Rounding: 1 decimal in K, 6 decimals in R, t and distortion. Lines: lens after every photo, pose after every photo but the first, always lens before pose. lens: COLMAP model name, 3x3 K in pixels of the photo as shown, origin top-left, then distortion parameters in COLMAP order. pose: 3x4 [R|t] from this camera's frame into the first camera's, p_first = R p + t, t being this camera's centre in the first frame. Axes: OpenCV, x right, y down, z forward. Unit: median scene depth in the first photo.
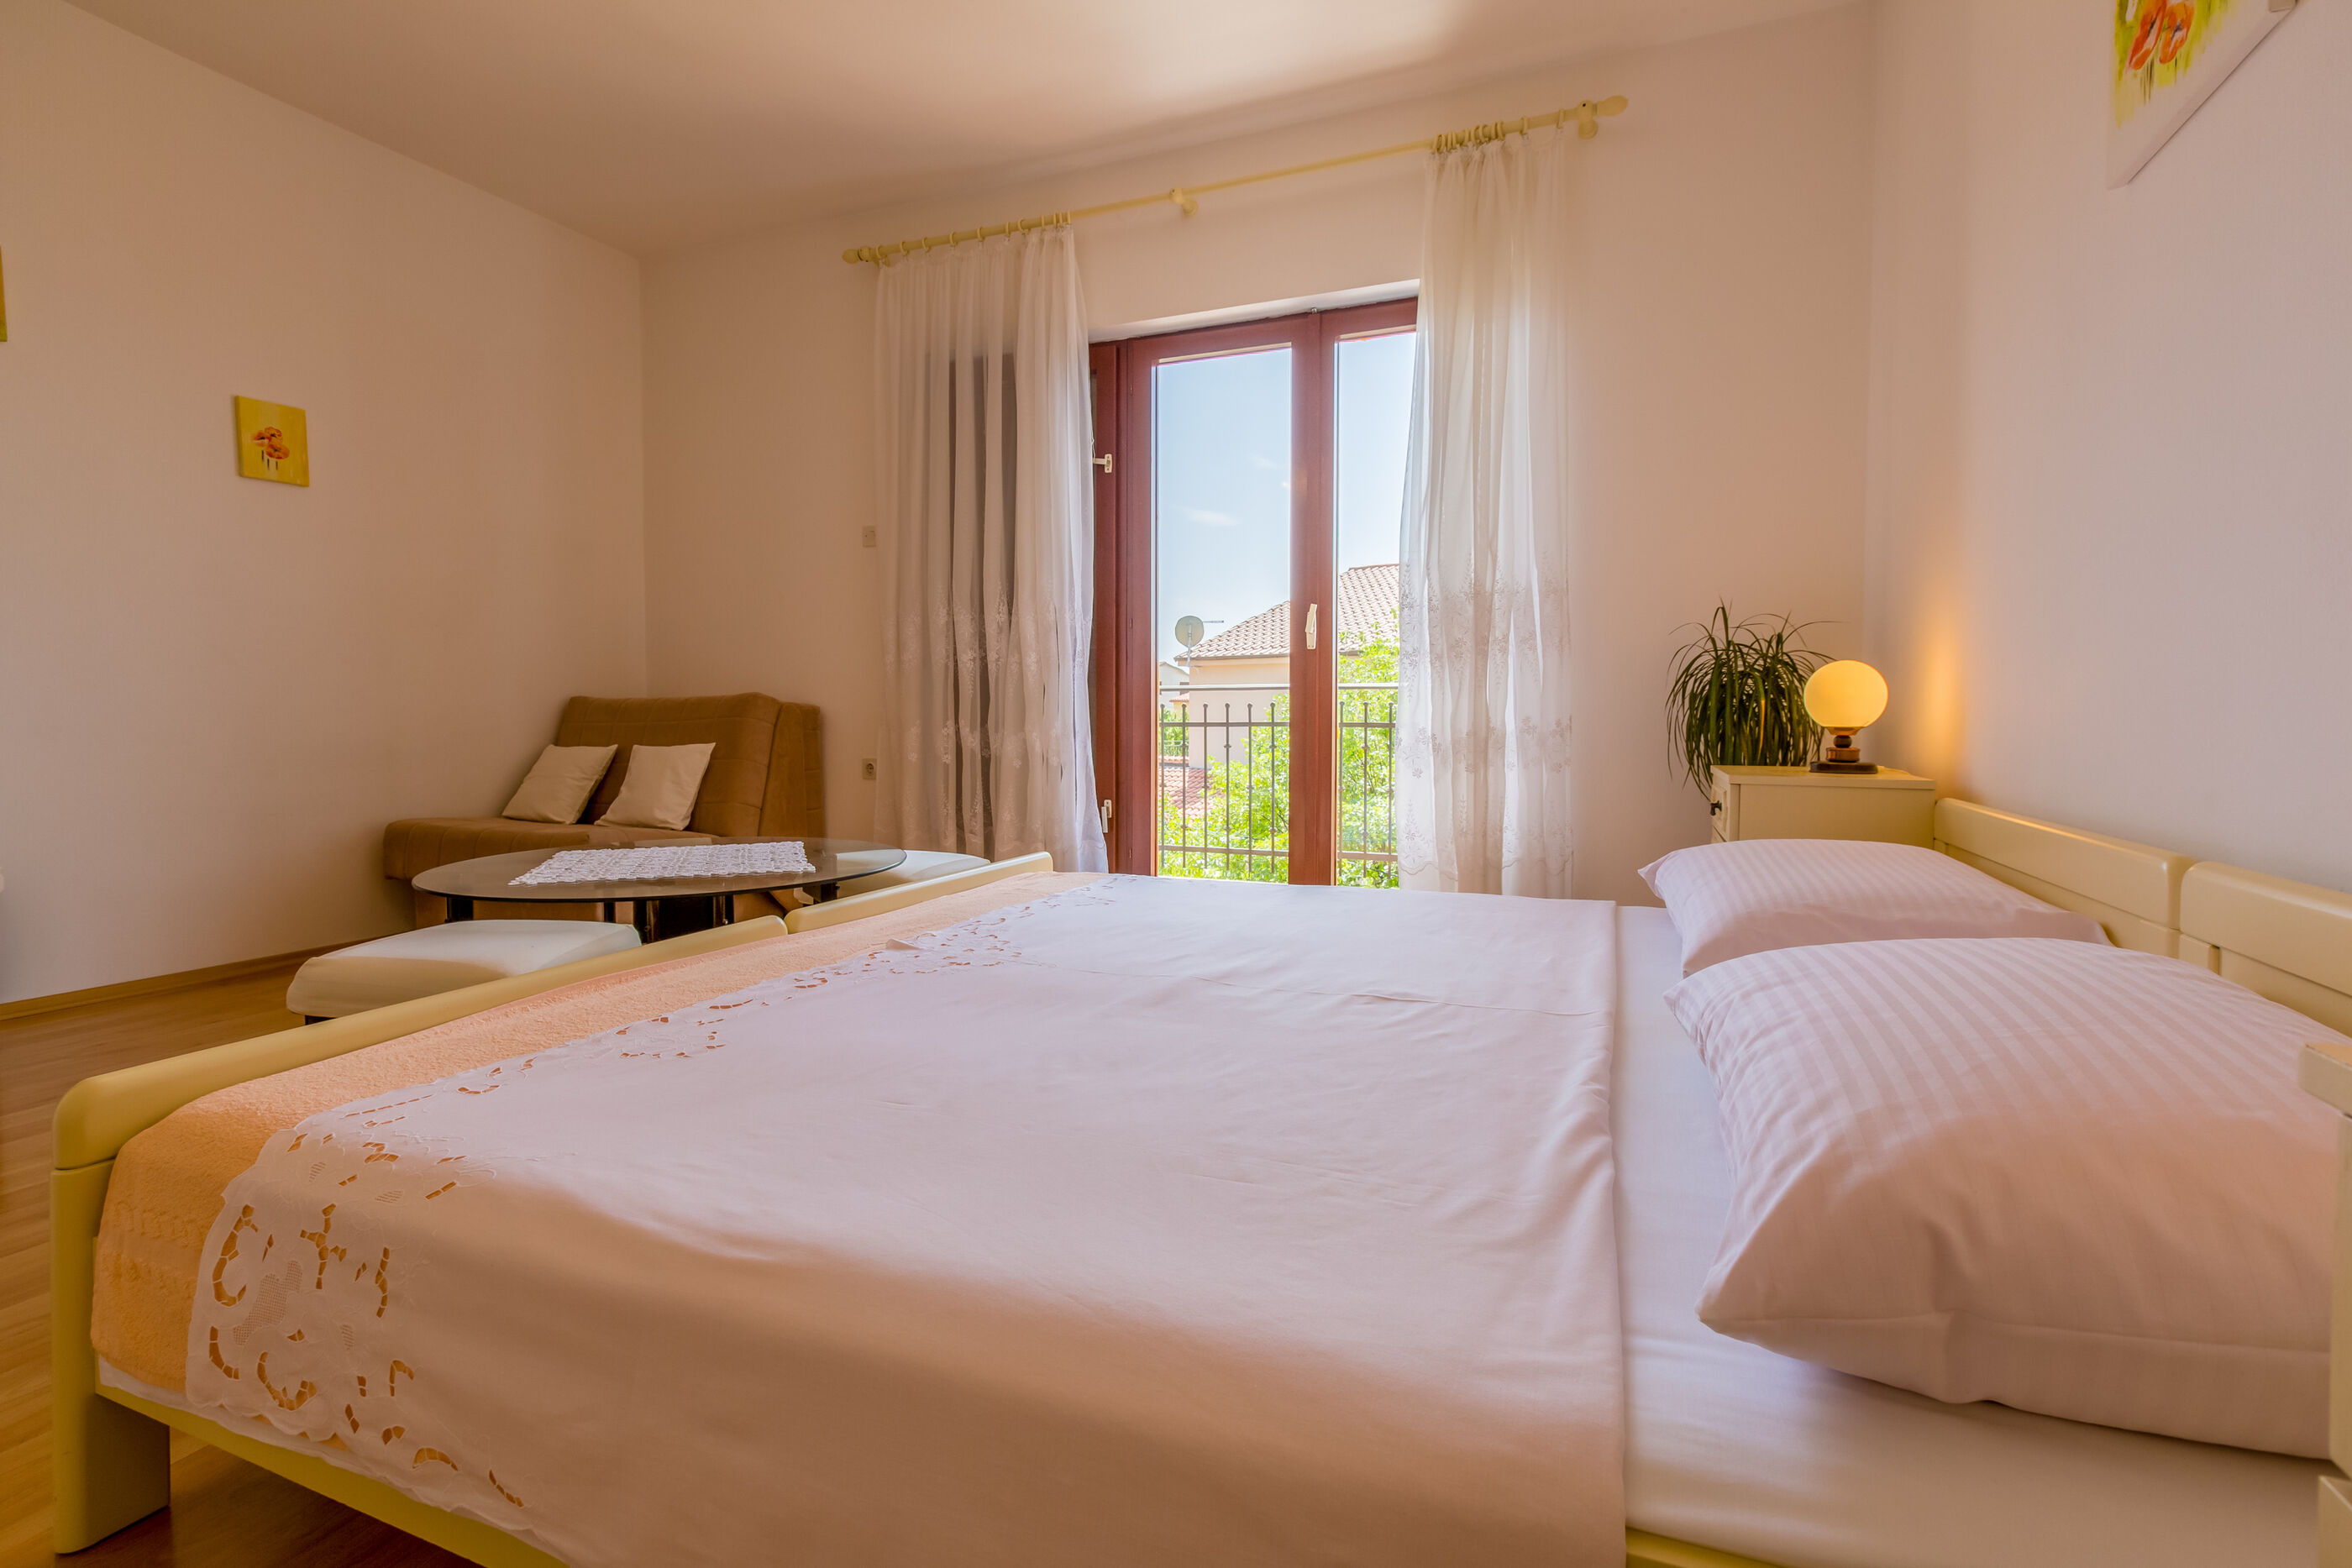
lens RADIAL K [[1092.1, 0, 1199.6], [0, 1092.1, 756.9], [0, 0, 1]] dist [0.007354, 0.000448]
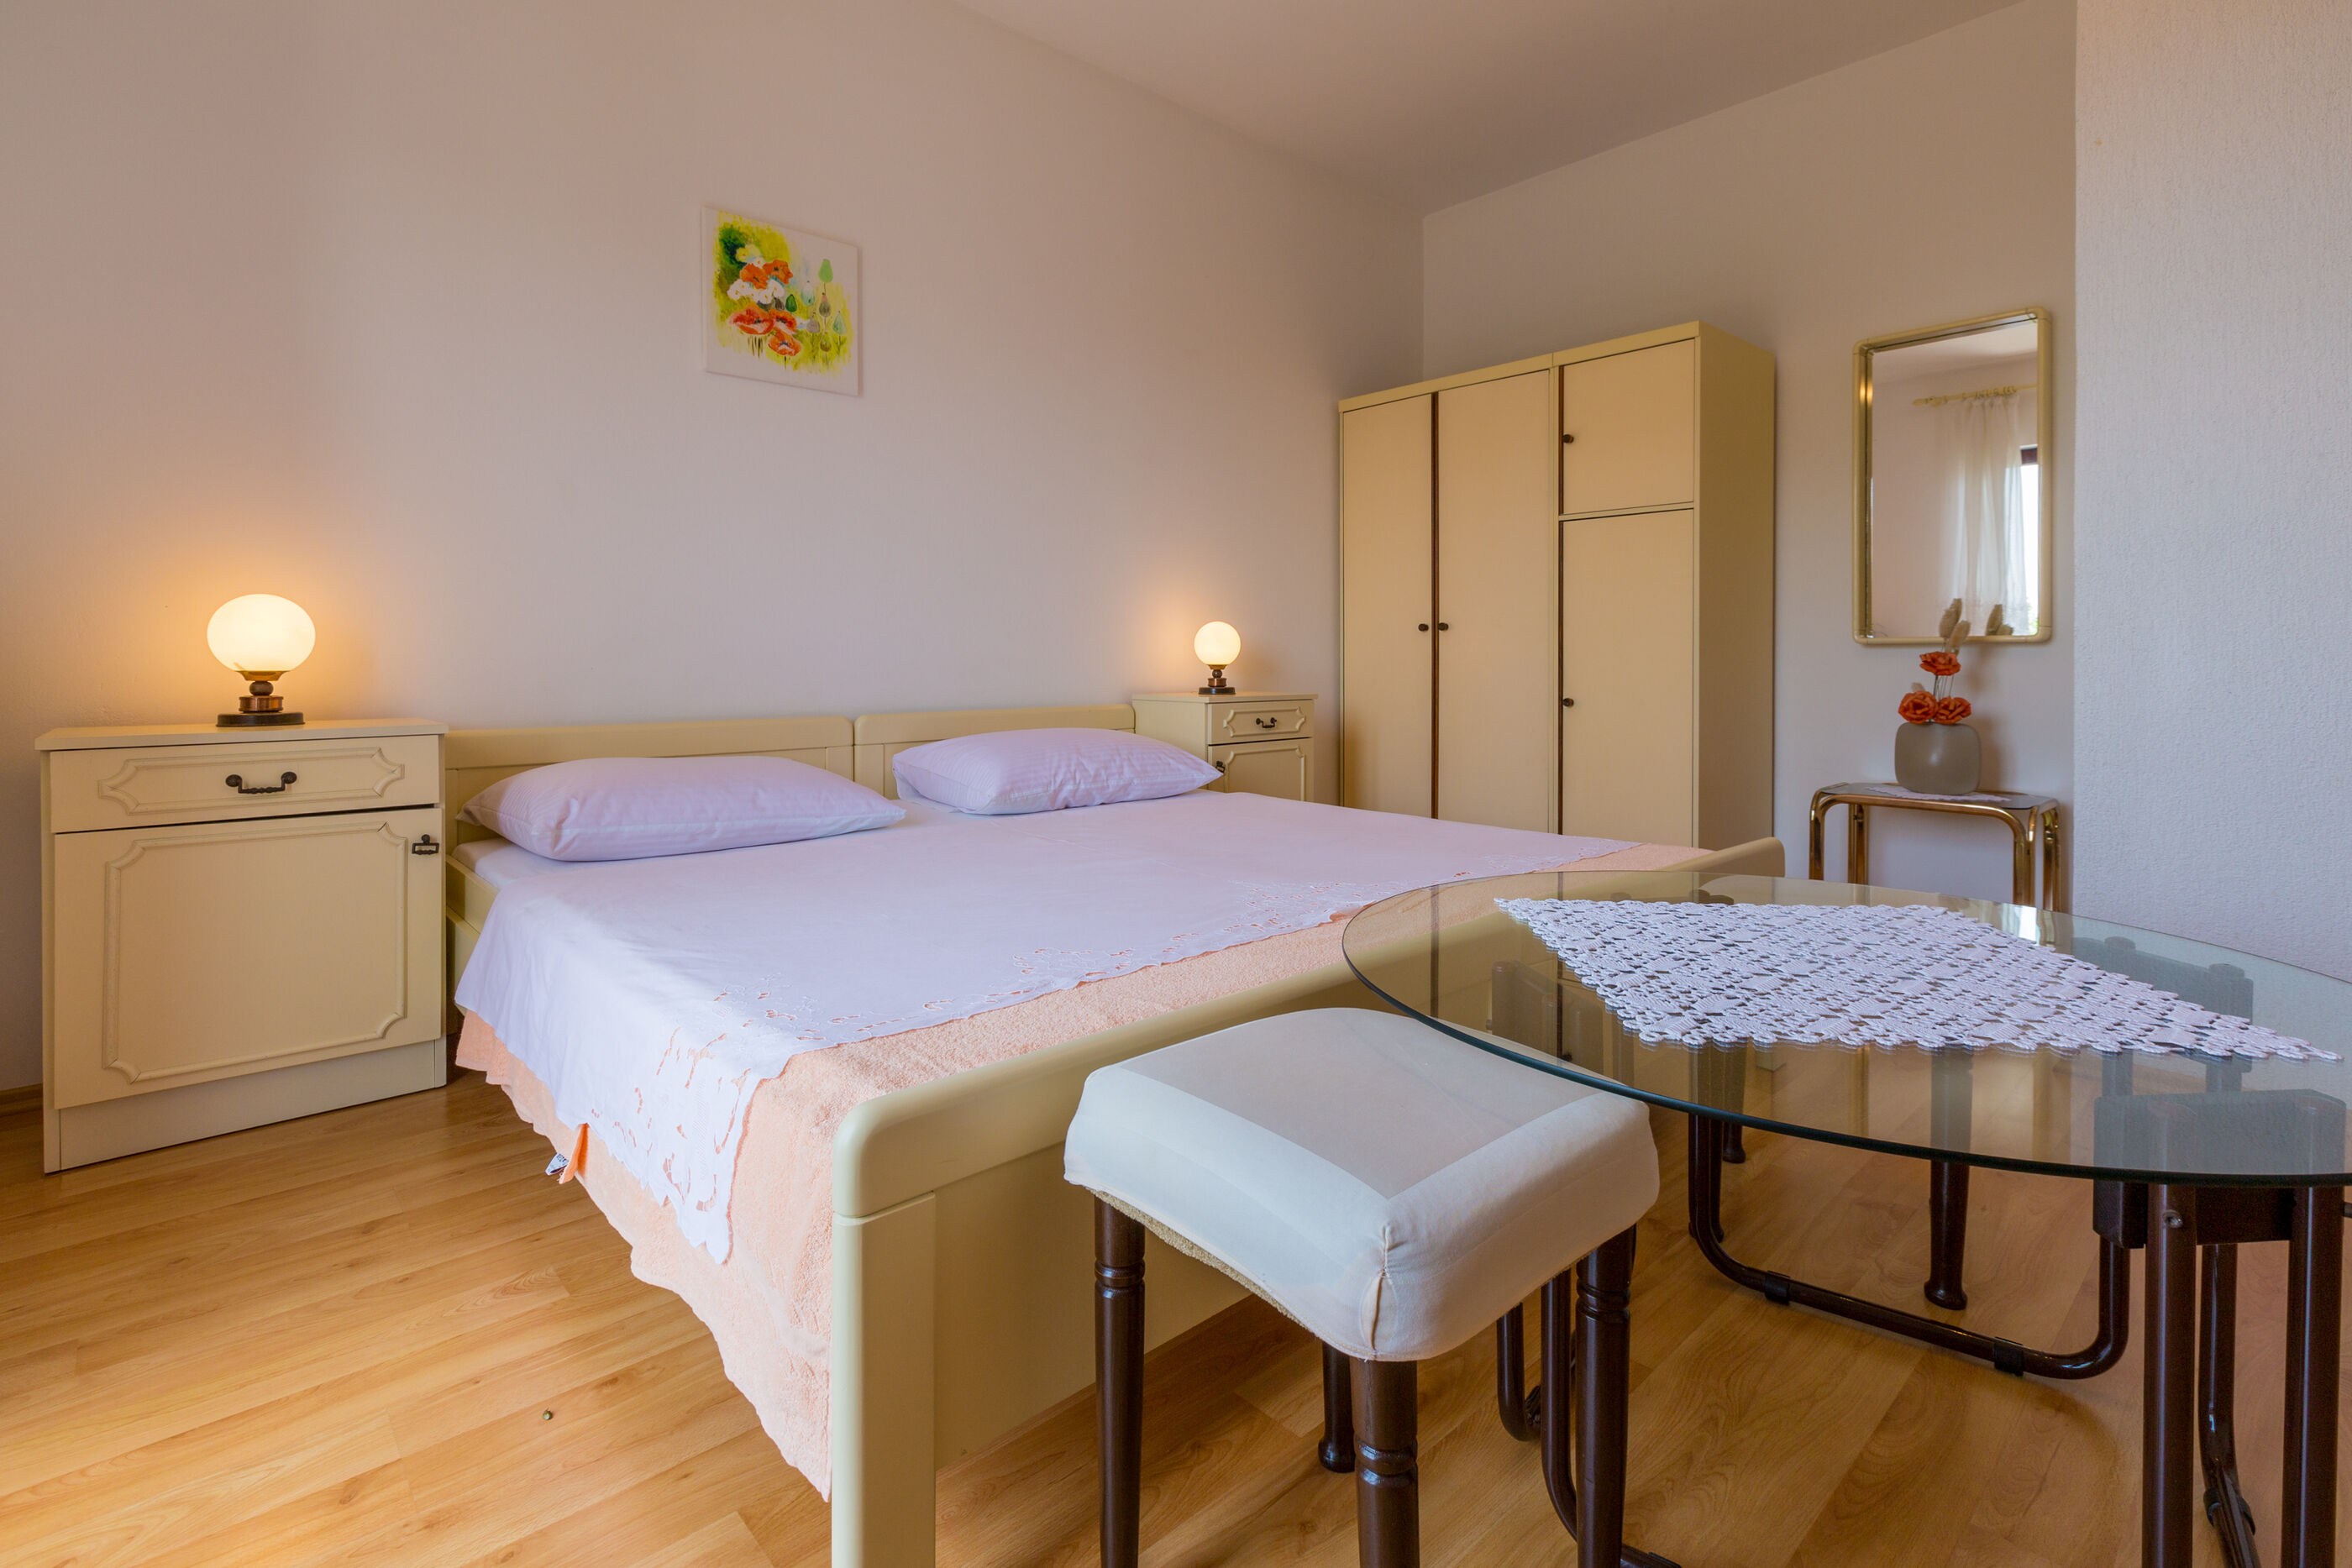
lens RADIAL K [[1097.2, 0, 1188.5], [0, 1097.2, 667.8], [0, 0, 1]] dist [0.003048, 0.000078]
pose [[-0.895363, -0.006369, 0.445291, -0.327691], [0.015588, 0.998837, 0.045629, -0.042917], [-0.445063, 0.047796, -0.894223, 1.069706]]
